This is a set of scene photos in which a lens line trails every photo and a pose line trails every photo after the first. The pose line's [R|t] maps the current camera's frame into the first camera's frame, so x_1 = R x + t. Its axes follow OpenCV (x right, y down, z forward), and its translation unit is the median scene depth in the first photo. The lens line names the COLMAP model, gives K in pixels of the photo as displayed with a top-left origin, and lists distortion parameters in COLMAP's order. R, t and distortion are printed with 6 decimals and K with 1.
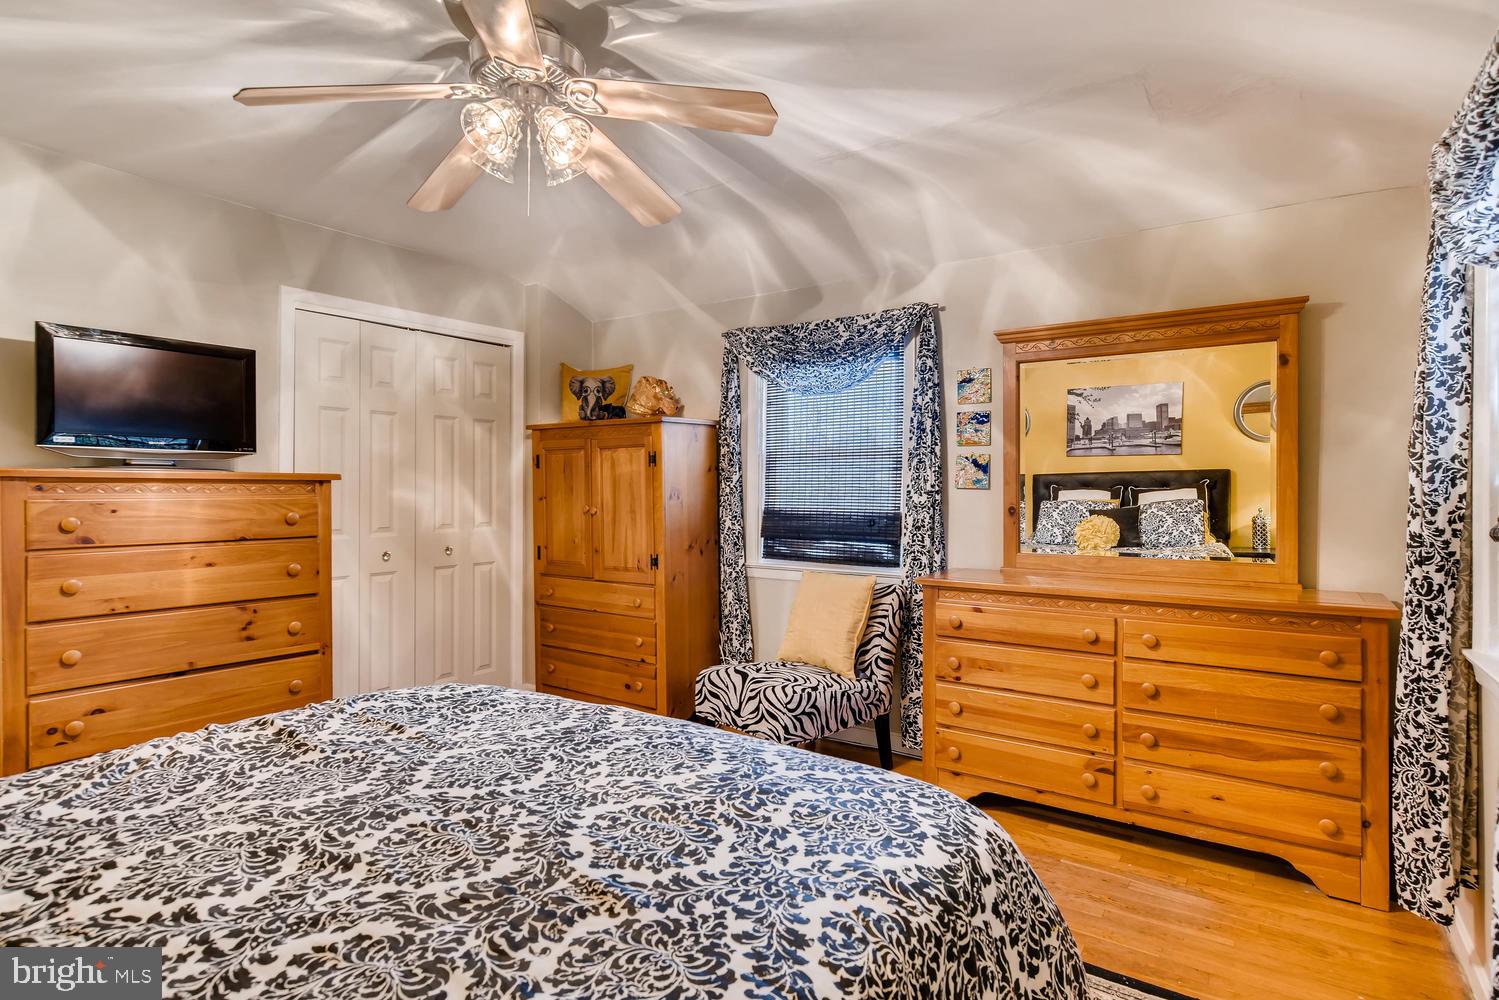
lens RADIAL K [[778.1, 0, 756.4], [0, 778.1, 496.2], [0, 0, 1]] dist [-0.001846, 0.002476]
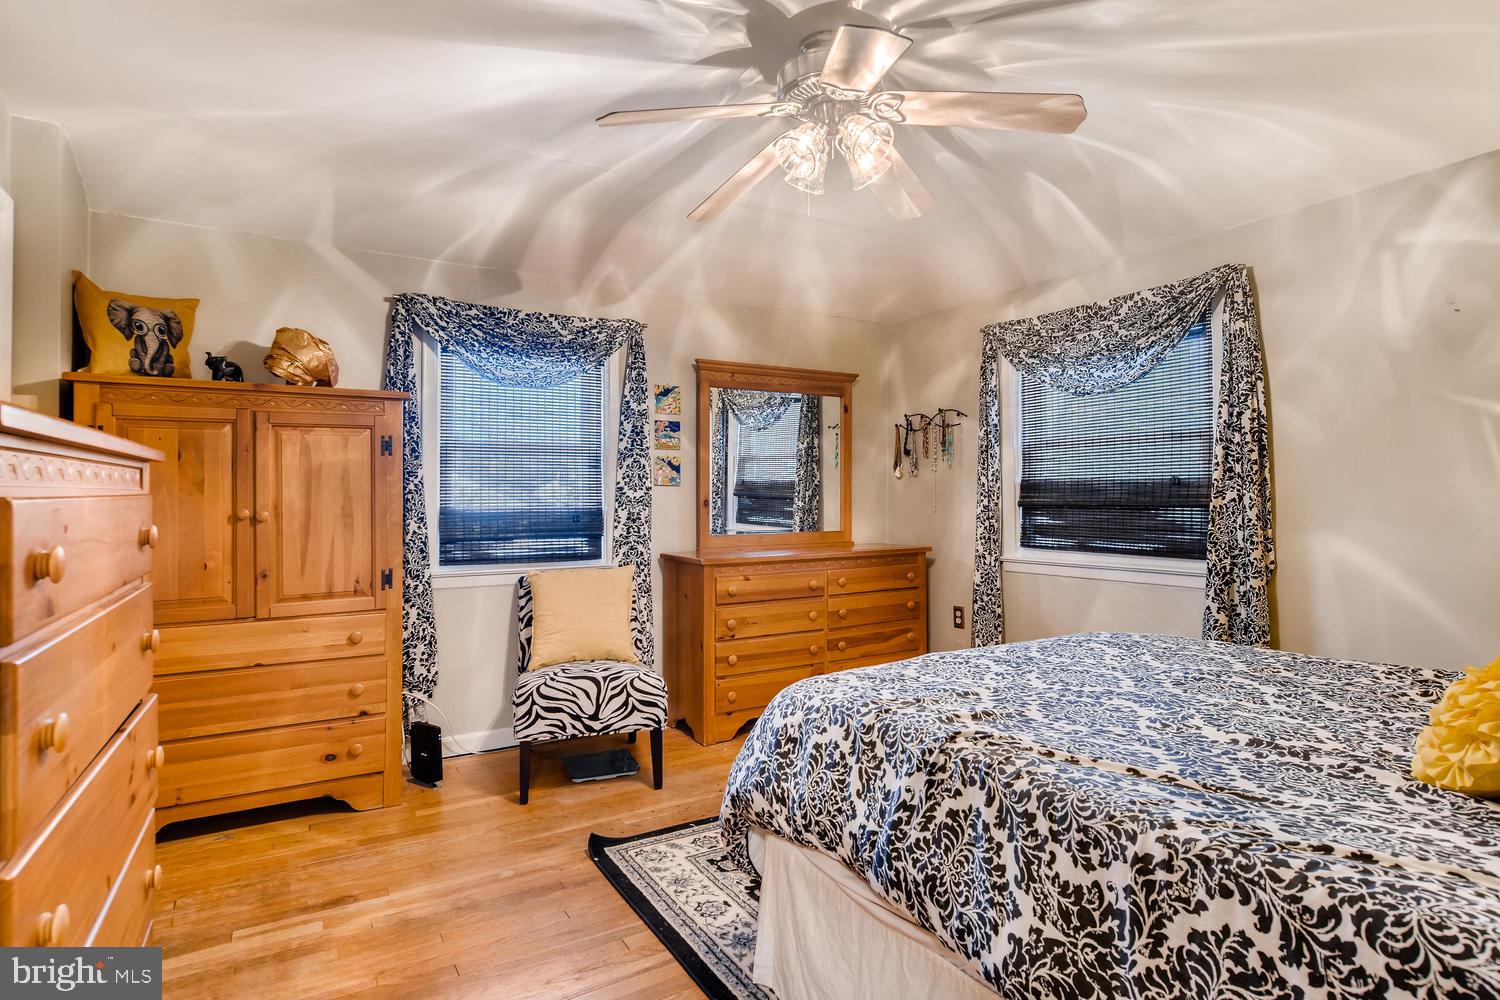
lens RADIAL K [[778.7, 0, 759.2], [0, 778.7, 486.7], [0, 0, 1]] dist [-0.001846, 0.002476]
pose [[0.413558, 0.002490, 0.910474, -0.720200], [0.011697, 0.999899, -0.008048, 0.003578], [-0.910403, 0.013978, 0.413487, 0.363706]]
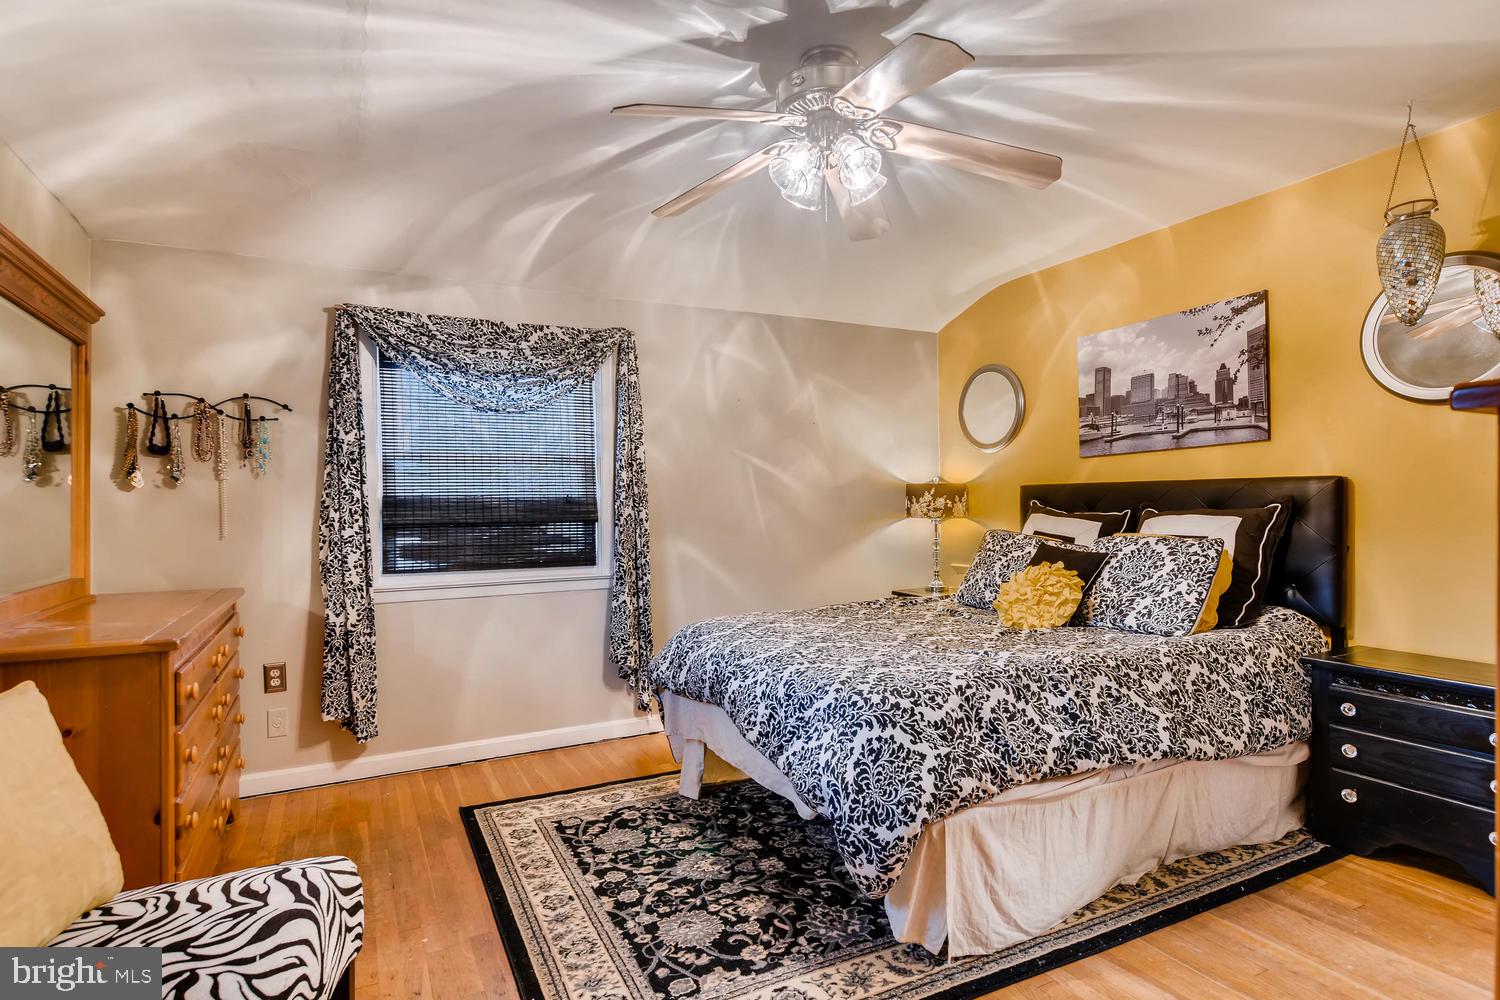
lens RADIAL K [[778.7, 0, 744.7], [0, 778.7, 509.6], [0, 0, 1]] dist [-0.001846, 0.002476]
pose [[-0.867446, 0.004149, 0.497515, -0.414302], [0.010586, 0.999893, 0.010119, 0.001074], [-0.497419, 0.014044, -0.867397, 1.092019]]
